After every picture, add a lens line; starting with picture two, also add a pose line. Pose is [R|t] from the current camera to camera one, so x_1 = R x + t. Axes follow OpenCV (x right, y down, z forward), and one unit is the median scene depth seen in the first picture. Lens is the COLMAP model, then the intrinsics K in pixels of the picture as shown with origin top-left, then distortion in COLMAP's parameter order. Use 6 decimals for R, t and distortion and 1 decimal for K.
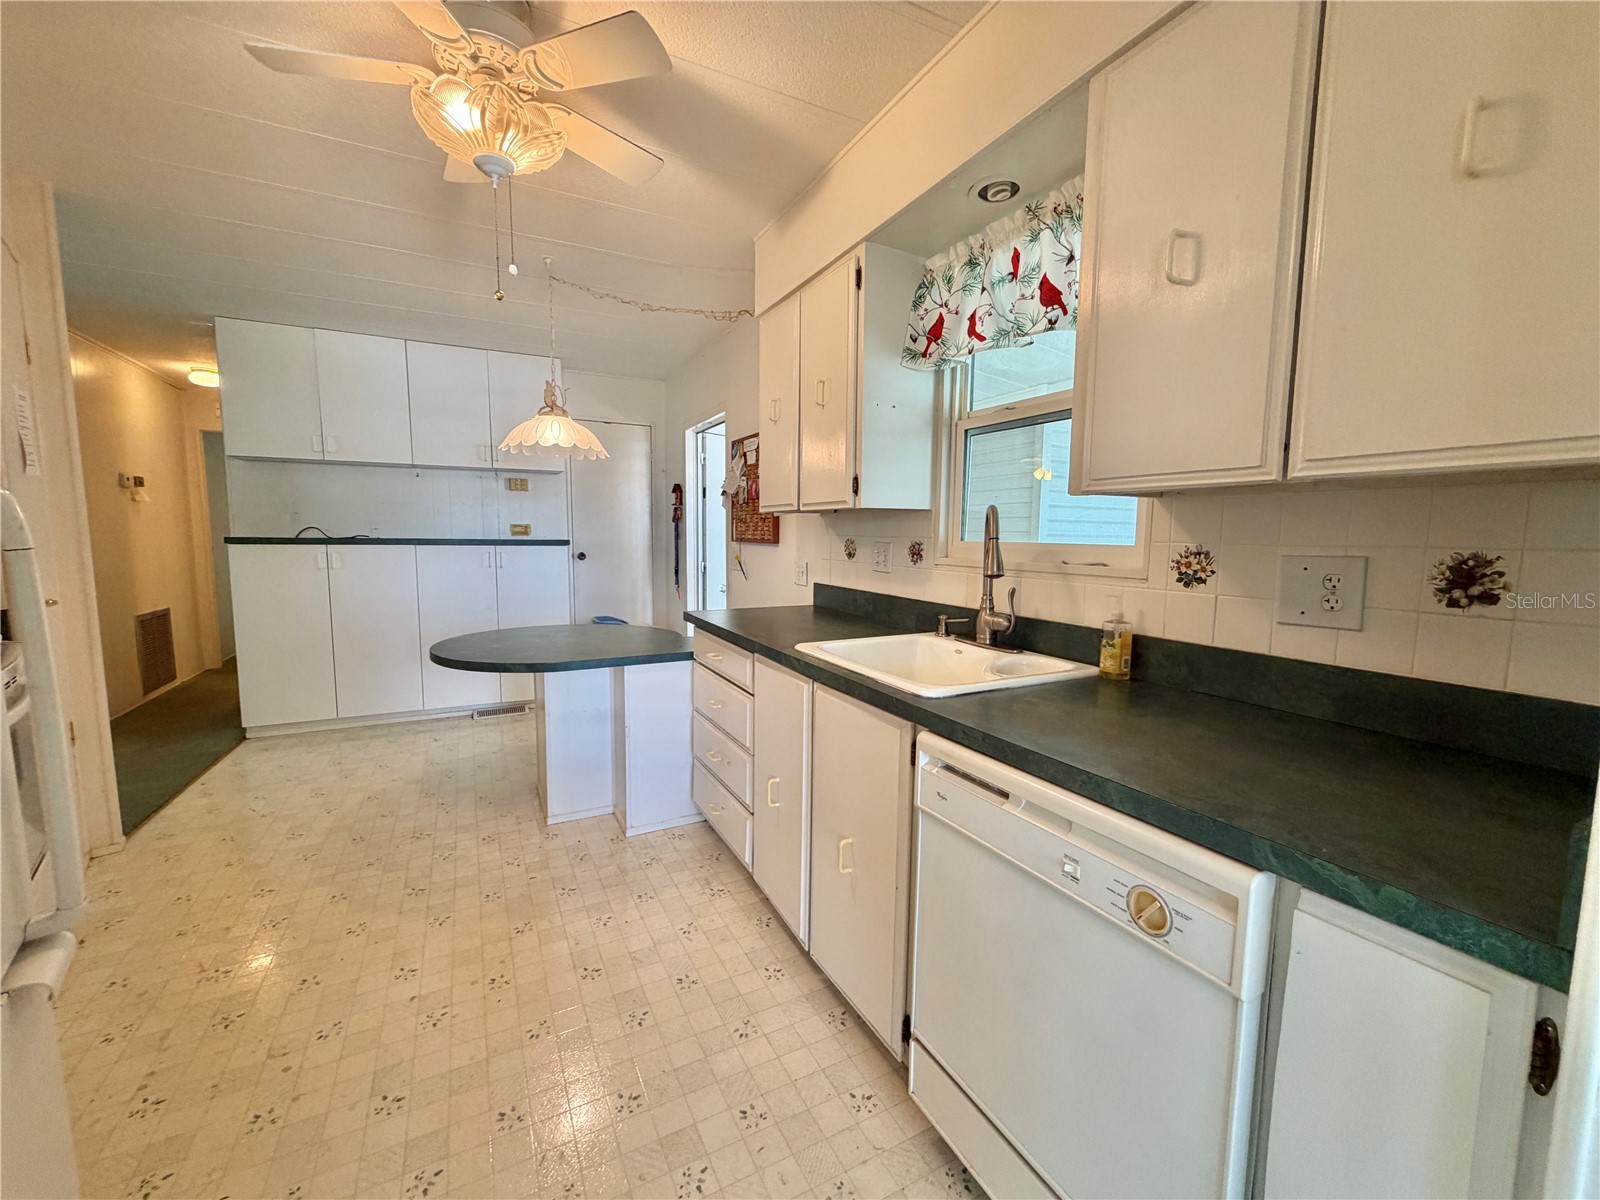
lens RADIAL K [[640.5, 0, 796.9], [0, 640.5, 601.2], [0, 0, 1]] dist [0.000274, -0.000046]
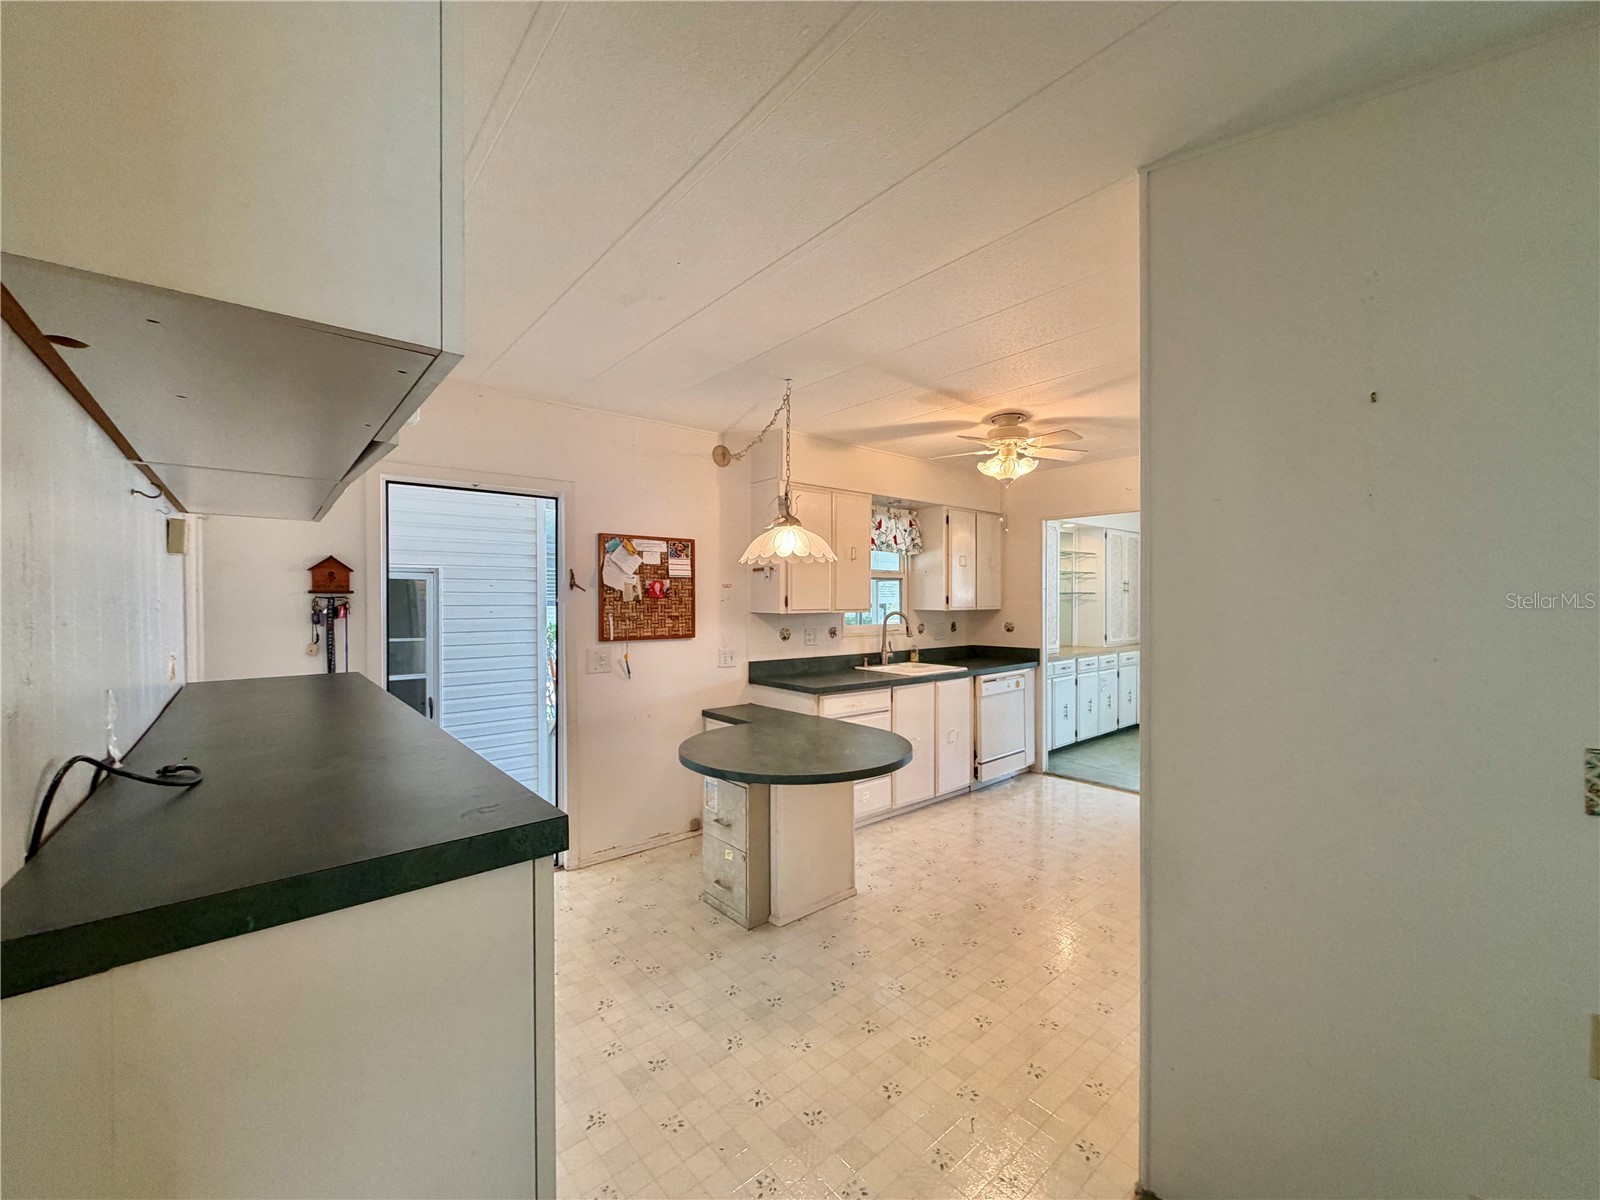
lens RADIAL K [[640.5, 0, 794.4], [0, 640.5, 605.7], [0, 0, 1]] dist [0.000274, -0.000046]
pose [[-0.225506, -0.018363, 0.974069, -1.888321], [0.103970, 0.993659, 0.042802, -0.280041], [-0.968678, 0.110926, -0.222166, 1.686665]]
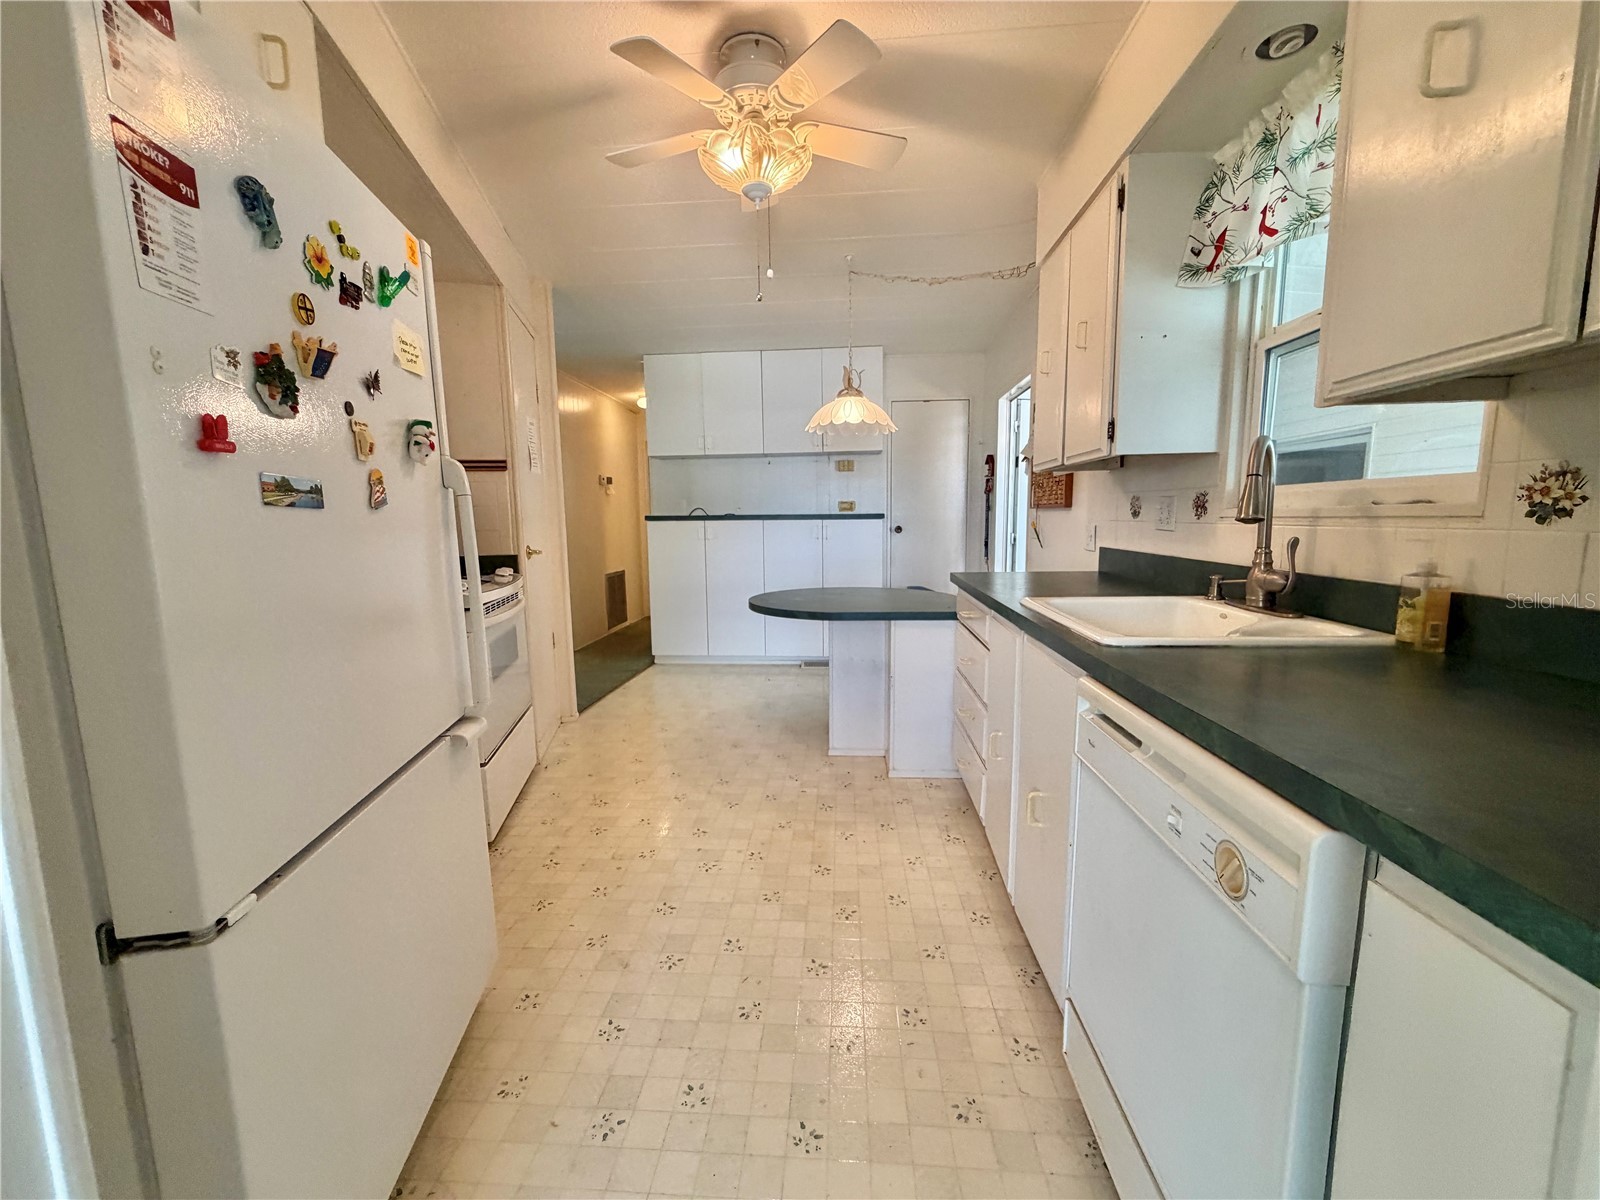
lens RADIAL K [[640.5, 0, 796.6], [0, 640.5, 602.2], [0, 0, 1]] dist [0.000274, -0.000046]
pose [[0.851959, 0.047402, -0.521458, 0.194368], [-0.034167, 0.998804, 0.034972, 0.045661], [0.522493, -0.011978, 0.852560, -0.014020]]
